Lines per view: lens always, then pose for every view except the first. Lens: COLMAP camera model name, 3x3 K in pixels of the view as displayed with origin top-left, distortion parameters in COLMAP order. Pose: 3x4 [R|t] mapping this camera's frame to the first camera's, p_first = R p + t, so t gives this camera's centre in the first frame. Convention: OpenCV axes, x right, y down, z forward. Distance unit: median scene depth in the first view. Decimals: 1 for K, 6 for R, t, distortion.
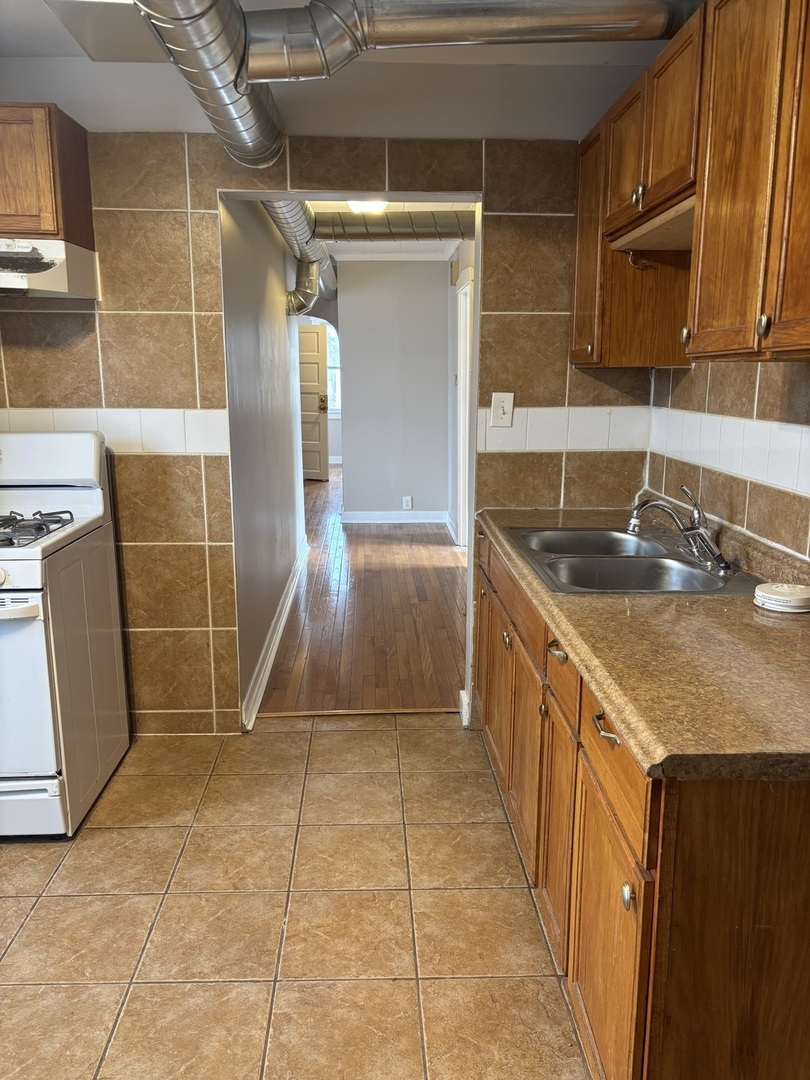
lens RADIAL K [[816.9, 0, 402.9], [0, 816.9, 541.0], [0, 0, 1]] dist [0.009485, 0.000275]
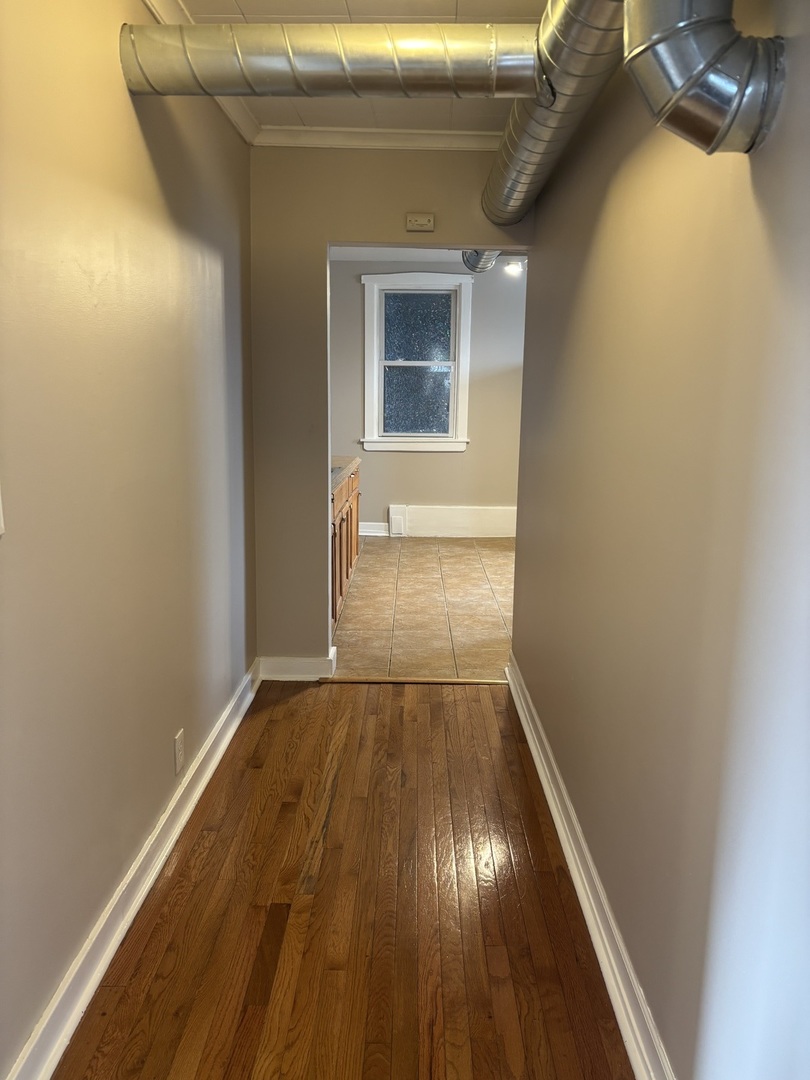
lens RADIAL K [[816.9, 0, 398.0], [0, 816.9, 533.3], [0, 0, 1]] dist [0.009485, 0.000275]
pose [[-0.997978, -0.021937, 0.059647, -0.109084], [0.001670, 0.929161, 0.369672, -0.508202], [-0.063532, 0.369024, -0.927246, 2.497086]]
